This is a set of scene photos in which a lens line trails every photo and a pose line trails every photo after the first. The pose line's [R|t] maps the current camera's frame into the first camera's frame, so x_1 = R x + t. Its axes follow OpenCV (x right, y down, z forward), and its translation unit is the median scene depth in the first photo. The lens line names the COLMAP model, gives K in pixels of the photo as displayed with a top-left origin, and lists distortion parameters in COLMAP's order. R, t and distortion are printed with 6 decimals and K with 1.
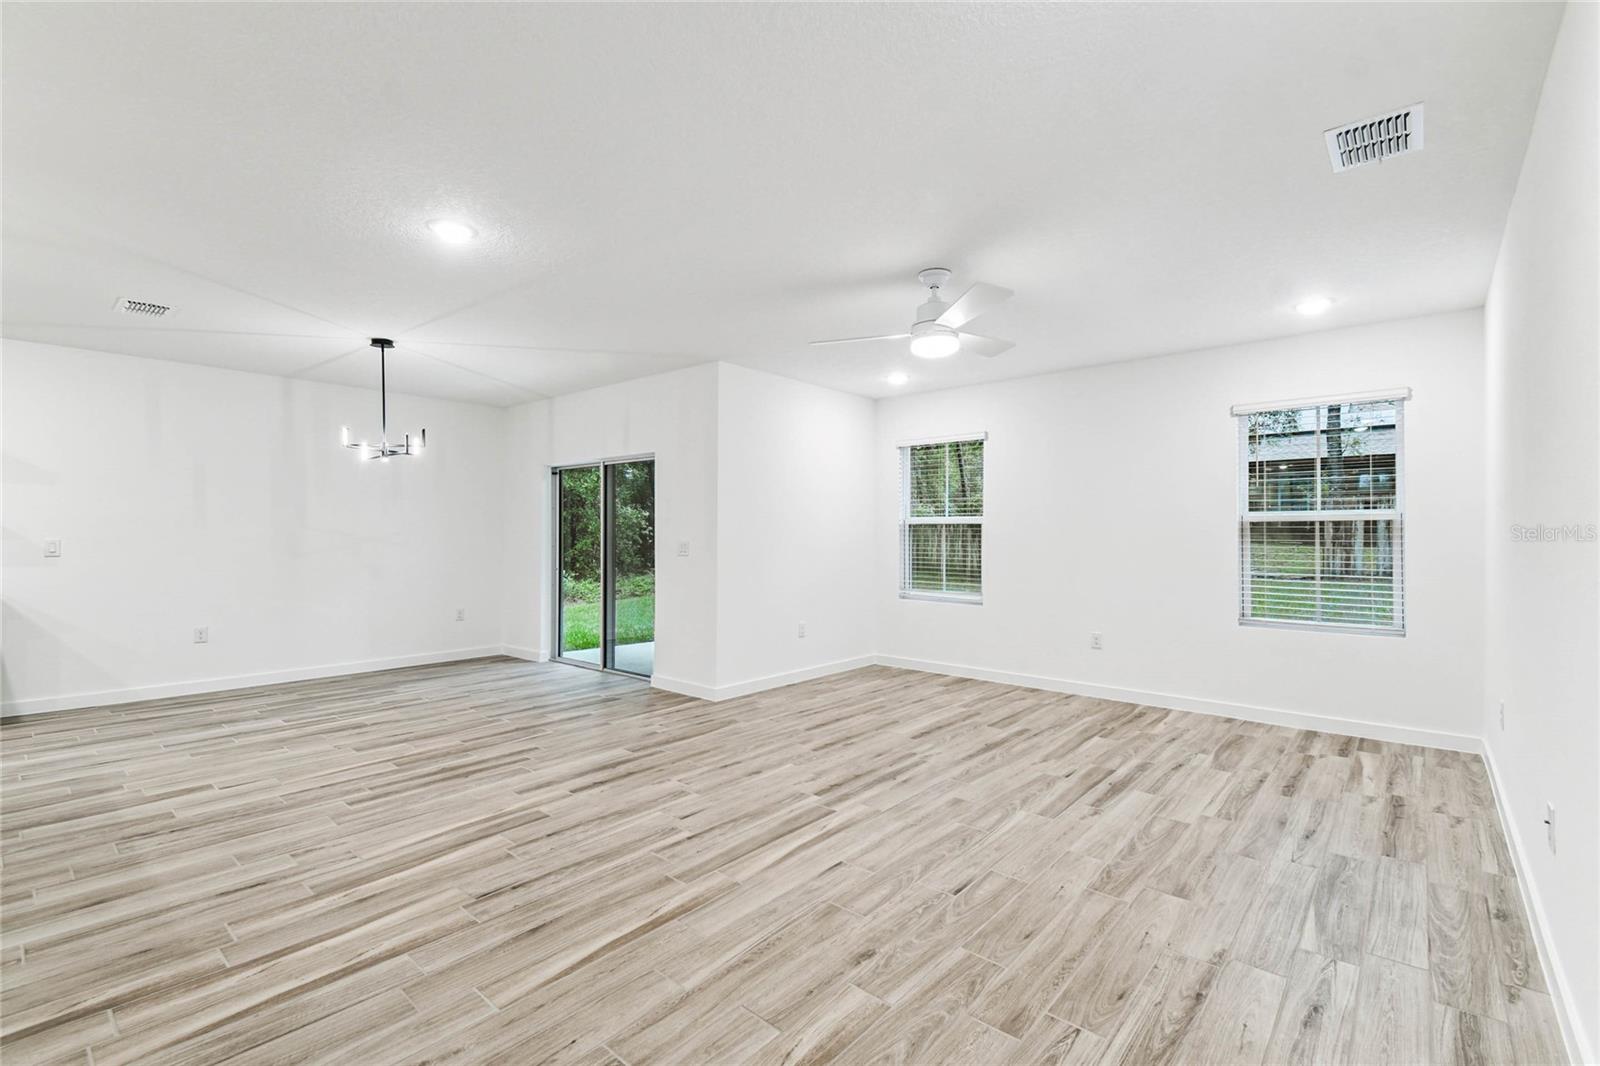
lens RADIAL K [[697.7, 0, 794.8], [0, 697.7, 536.0], [0, 0, 1]] dist [0.047606, -0.027541]
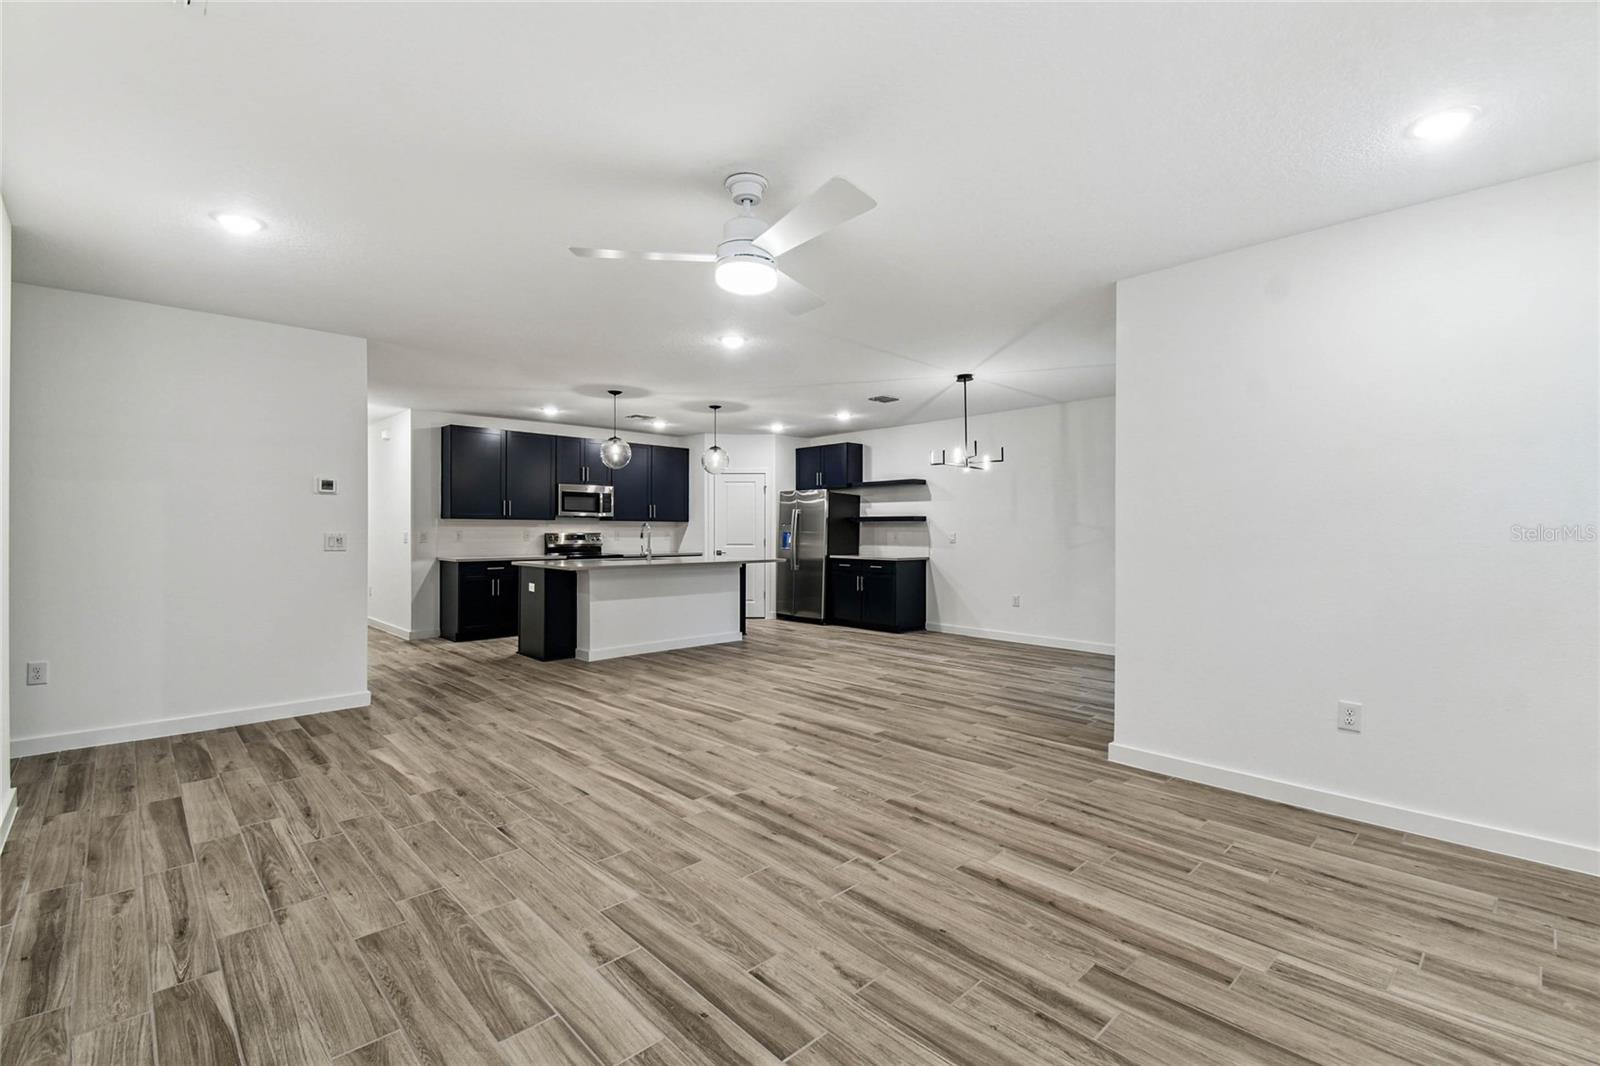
lens RADIAL K [[701.9, 0, 797.5], [0, 701.9, 531.0], [0, 0, 1]] dist [0.046228, -0.027955]
pose [[-0.093485, -0.001531, -0.995619, 0.925813], [-0.001146, 0.999998, -0.001431, 0.004591], [0.995620, 0.001008, -0.093487, 1.085806]]
